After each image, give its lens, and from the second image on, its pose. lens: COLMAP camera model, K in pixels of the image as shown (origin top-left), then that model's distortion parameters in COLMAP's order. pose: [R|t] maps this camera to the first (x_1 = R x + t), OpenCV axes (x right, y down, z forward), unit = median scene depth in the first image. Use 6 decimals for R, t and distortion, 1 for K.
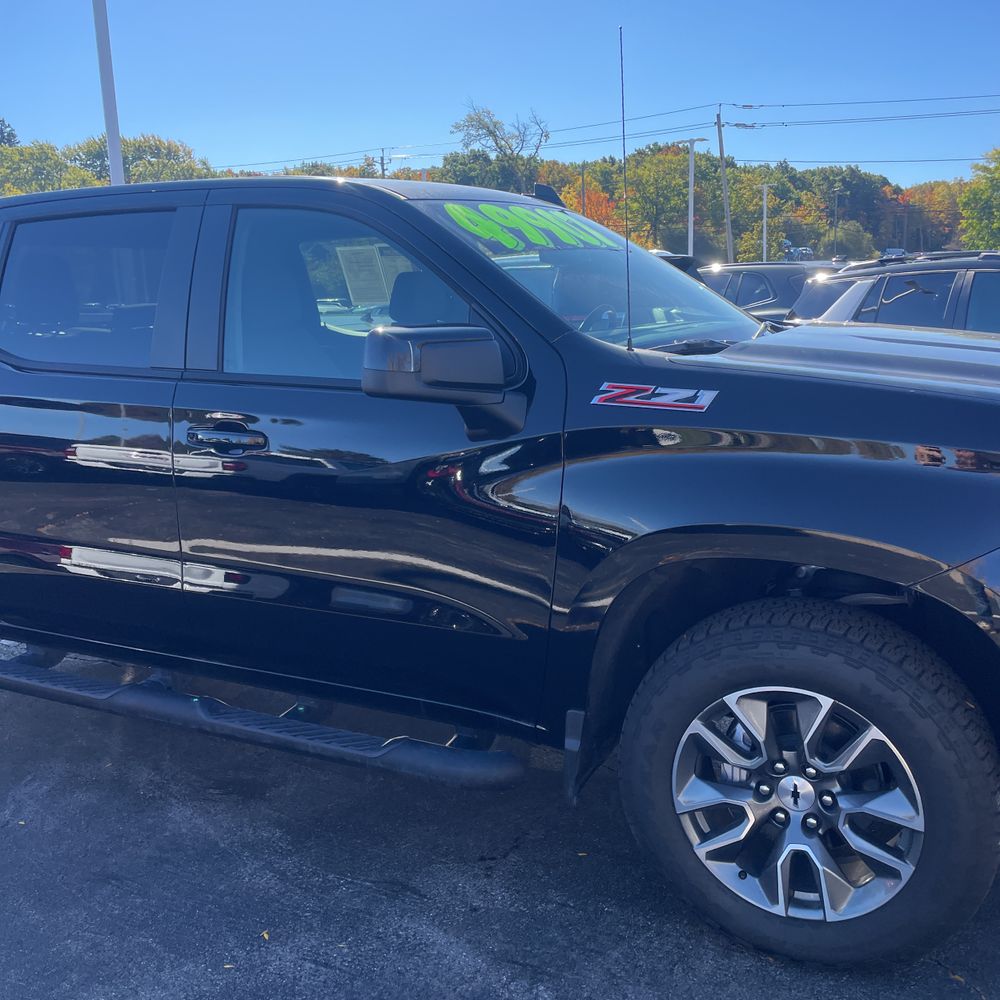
lens RADIAL K [[1014.7, 0, 512.5], [0, 1014.7, 499.7], [0, 0, 1]] dist [0.041429, 0.000000]
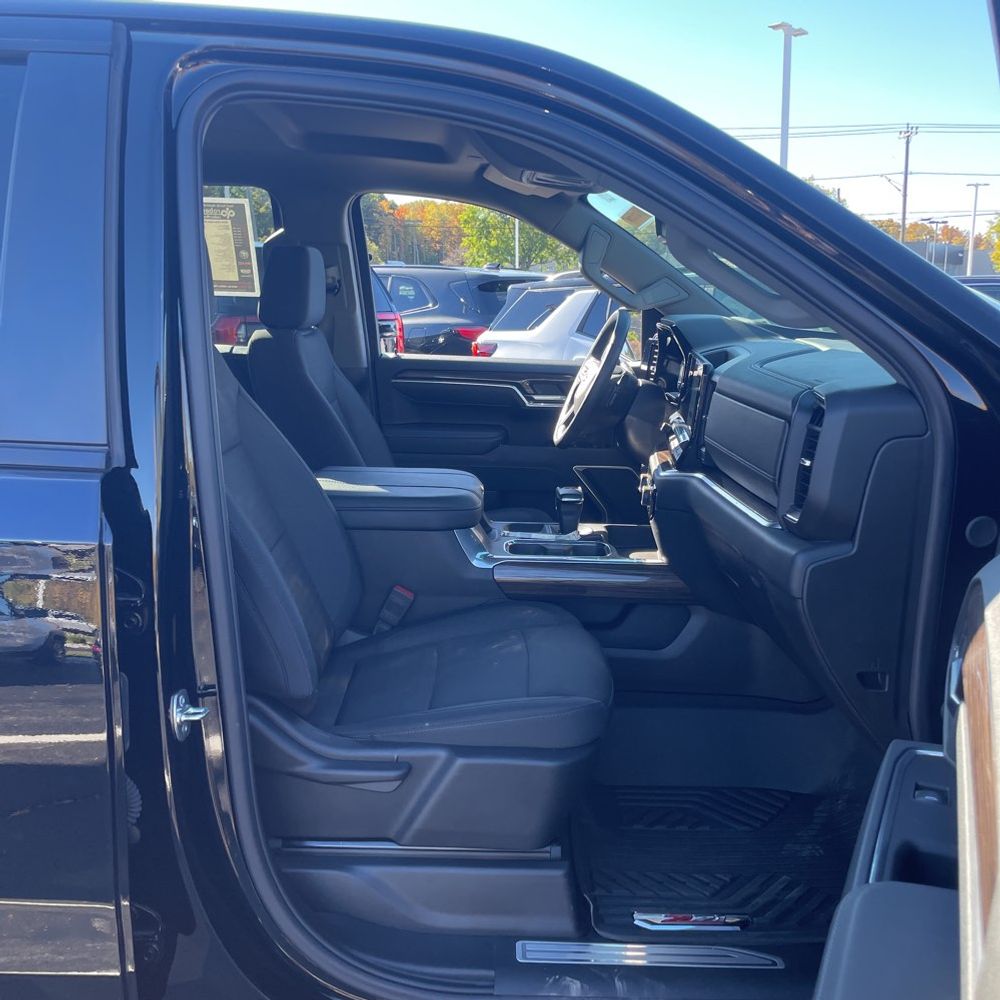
lens RADIAL K [[1014.7, 0, 499.2], [0, 1014.7, 505.9], [0, 0, 1]] dist [0.041429, 0.000000]
pose [[0.897808, -0.055285, 0.436903, -0.388377], [0.054232, 0.998417, 0.014894, -0.105861], [-0.437035, 0.010322, 0.899385, 0.594699]]
